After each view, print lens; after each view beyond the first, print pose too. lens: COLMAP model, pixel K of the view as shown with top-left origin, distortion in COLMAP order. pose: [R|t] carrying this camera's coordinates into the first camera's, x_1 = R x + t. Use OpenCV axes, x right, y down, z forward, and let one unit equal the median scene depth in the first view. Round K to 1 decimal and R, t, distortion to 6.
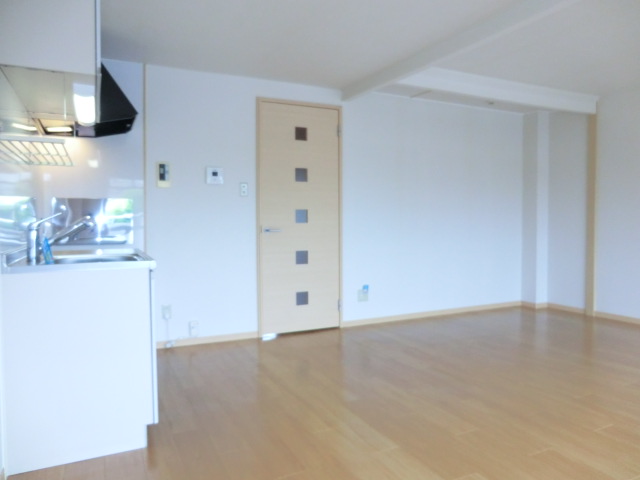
lens RADIAL K [[462.8, 0, 321.3], [0, 462.8, 237.5], [0, 0, 1]] dist [-0.084835, 0.069406]
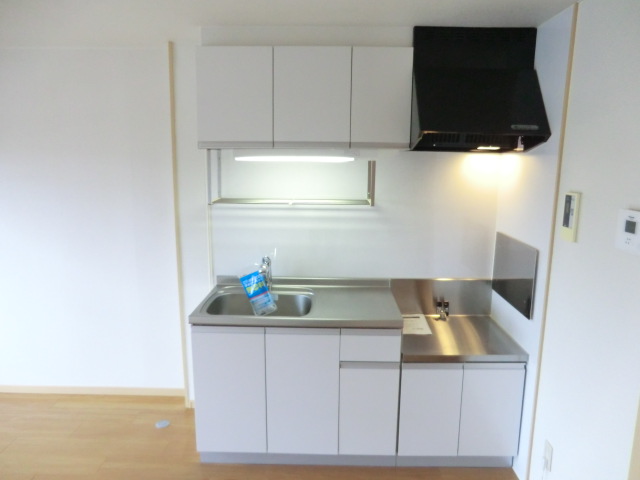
lens RADIAL K [[462.8, 0, 321.3], [0, 462.8, 237.5], [0, 0, 1]] dist [-0.084835, 0.069406]
pose [[-0.448595, 0.158349, -0.879595, 0.193940], [-0.035605, 0.980231, 0.194625, -0.165263], [0.893025, 0.118626, -0.434089, 0.791960]]
